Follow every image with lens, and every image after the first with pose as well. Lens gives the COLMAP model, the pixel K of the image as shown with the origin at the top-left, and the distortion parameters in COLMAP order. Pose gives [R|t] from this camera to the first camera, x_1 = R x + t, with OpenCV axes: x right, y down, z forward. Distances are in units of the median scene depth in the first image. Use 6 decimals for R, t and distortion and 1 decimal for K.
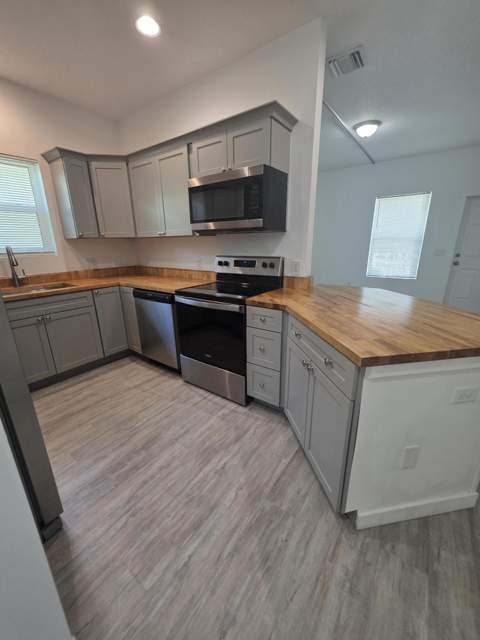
lens RADIAL K [[256.0, 0, 239.6], [0, 256.0, 319.8], [0, 0, 1]] dist [0.000359, 0.001557]
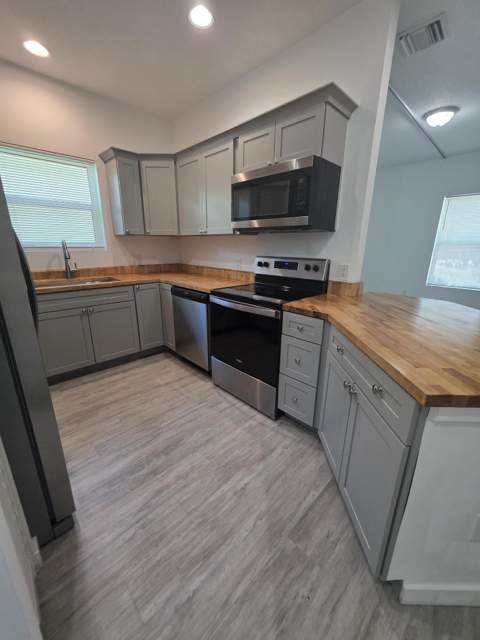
lens RADIAL K [[256.0, 0, 239.9], [0, 256.0, 318.1], [0, 0, 1]] dist [0.000359, 0.001557]
pose [[0.985266, 0.070911, -0.155639, 0.016341], [-0.072636, 0.997344, -0.005420, -0.012842], [0.154841, 0.016645, 0.987799, 0.071355]]
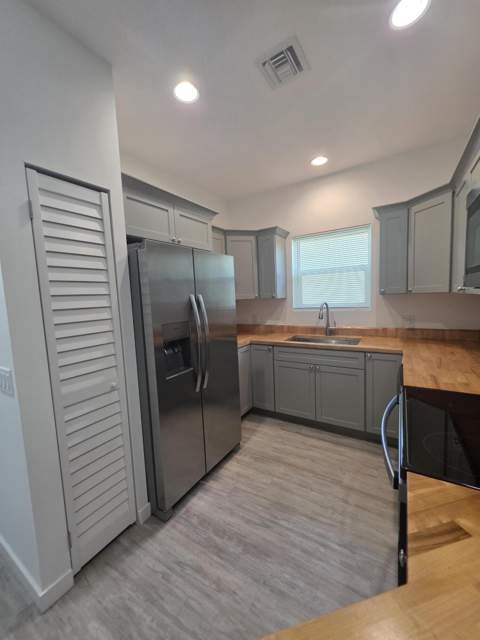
lens RADIAL K [[256.0, 0, 239.4], [0, 256.0, 319.4], [0, 0, 1]] dist [0.000359, 0.001557]
pose [[0.078865, 0.102238, -0.991629, 0.328528], [-0.249271, 0.965150, 0.079683, -0.242036], [0.965217, 0.240900, 0.101601, 0.593283]]
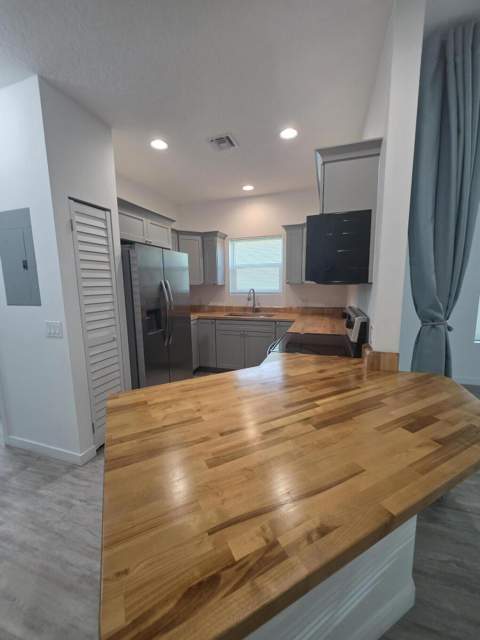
lens RADIAL K [[256.0, 0, 239.9], [0, 256.0, 315.6], [0, 0, 1]] dist [0.000359, 0.001557]
pose [[0.311168, 0.130765, -0.941315, 0.812698], [-0.265507, 0.963010, 0.046011, -0.203960], [0.912513, 0.235608, 0.334377, 0.472440]]
